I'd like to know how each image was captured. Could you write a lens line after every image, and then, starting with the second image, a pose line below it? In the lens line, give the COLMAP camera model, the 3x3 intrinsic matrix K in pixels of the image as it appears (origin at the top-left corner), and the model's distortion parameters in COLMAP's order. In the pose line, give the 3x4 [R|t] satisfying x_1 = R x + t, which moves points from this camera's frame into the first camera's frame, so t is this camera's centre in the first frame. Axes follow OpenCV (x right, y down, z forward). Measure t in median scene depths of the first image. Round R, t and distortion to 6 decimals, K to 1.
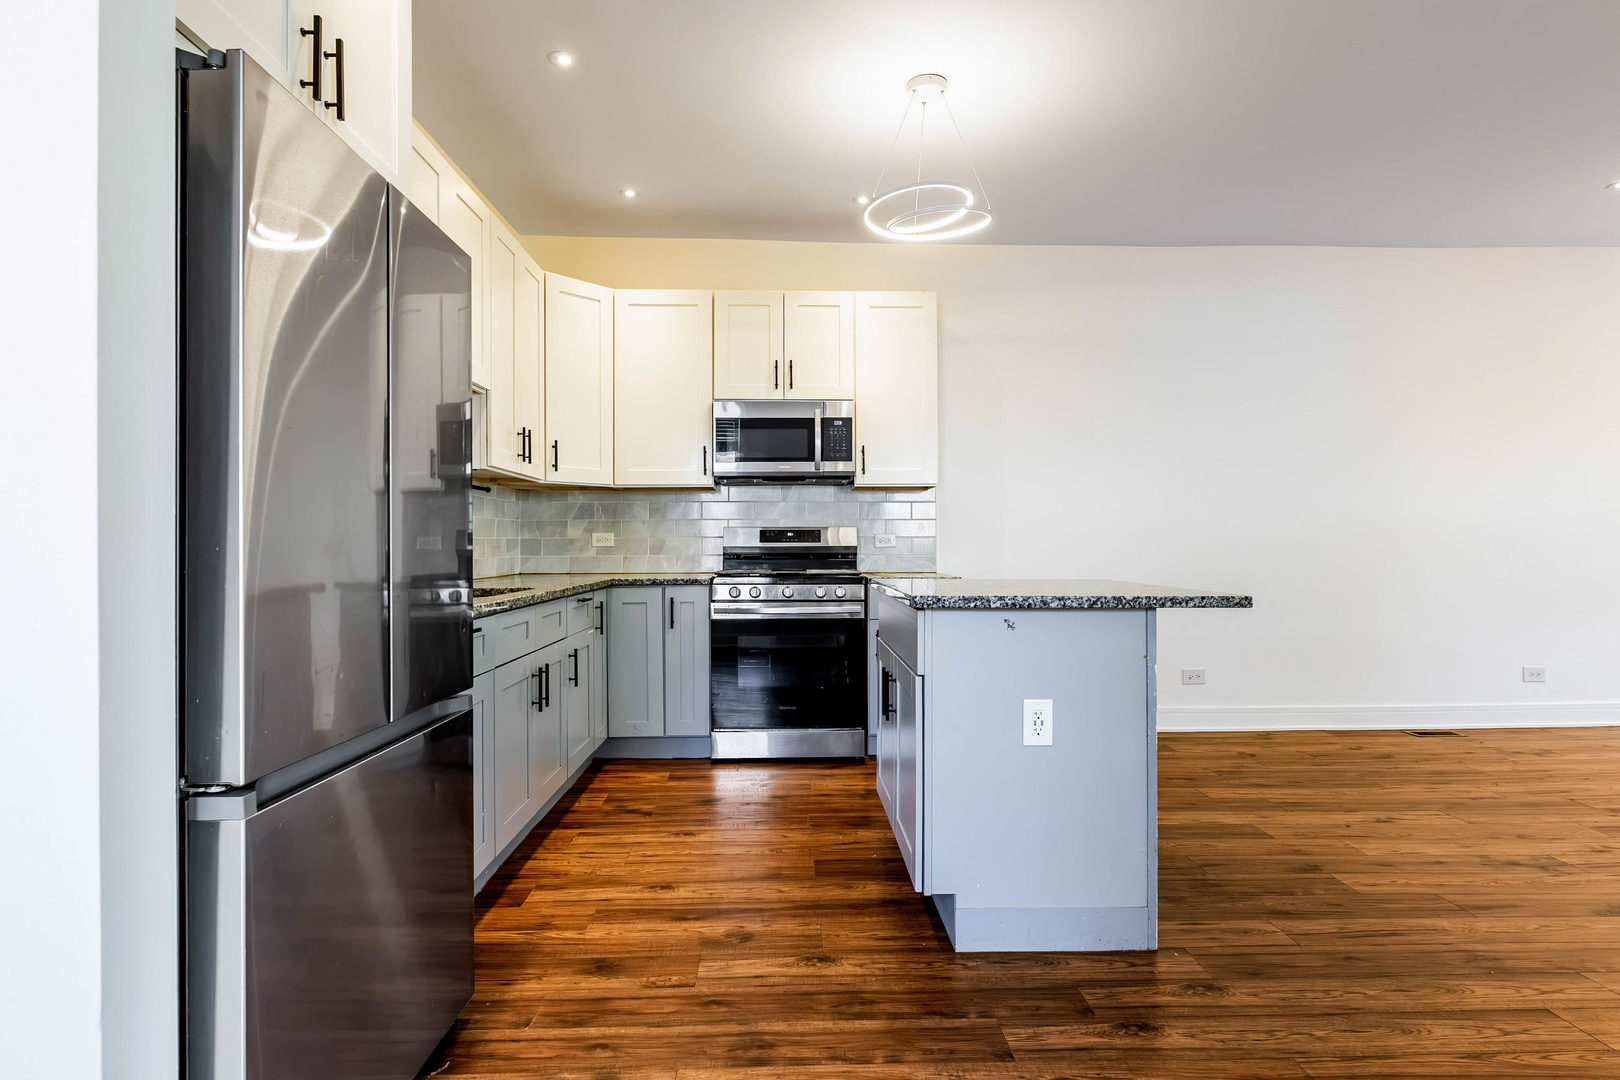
lens RADIAL K [[842.2, 0, 799.0], [0, 842.2, 537.1], [0, 0, 1]] dist [0.003675, -0.002069]
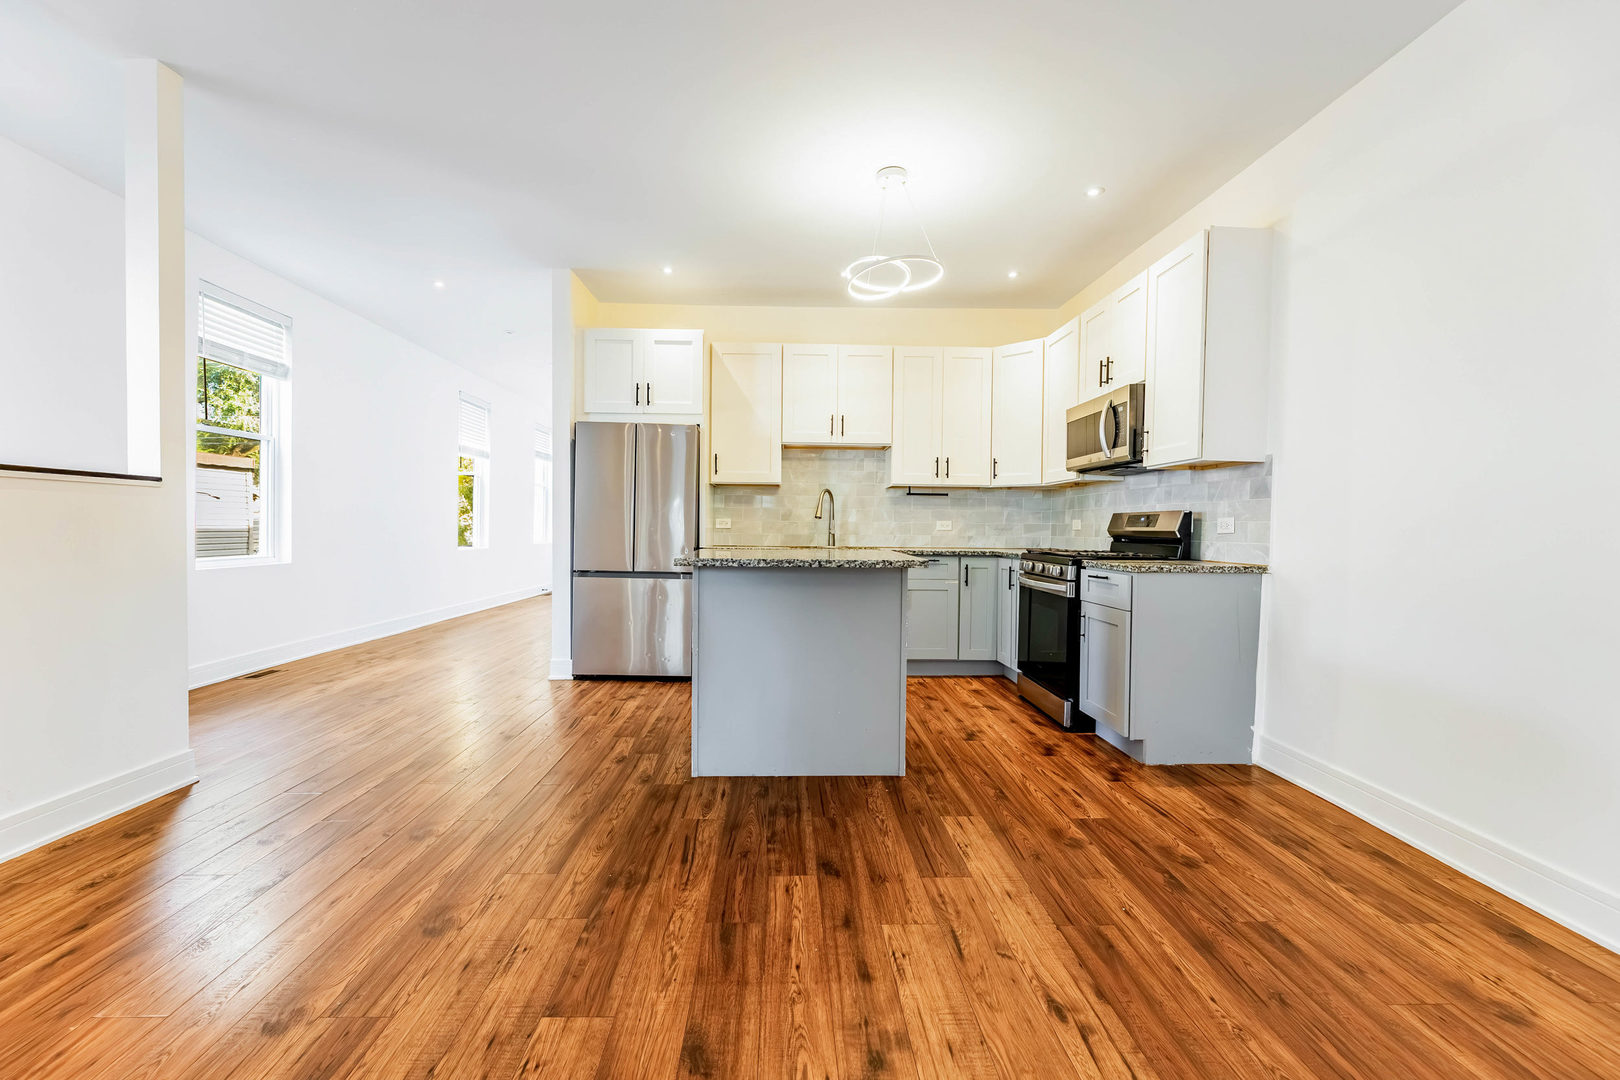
lens RADIAL K [[665.2, 0, 792.6], [0, 665.2, 536.7], [0, 0, 1]] dist [0.001264, 0.000807]
pose [[-0.018329, 0.015071, -0.999718, 1.244150], [-0.003194, 0.999880, 0.015132, 0.010806], [0.999827, 0.003470, -0.018278, 0.900259]]
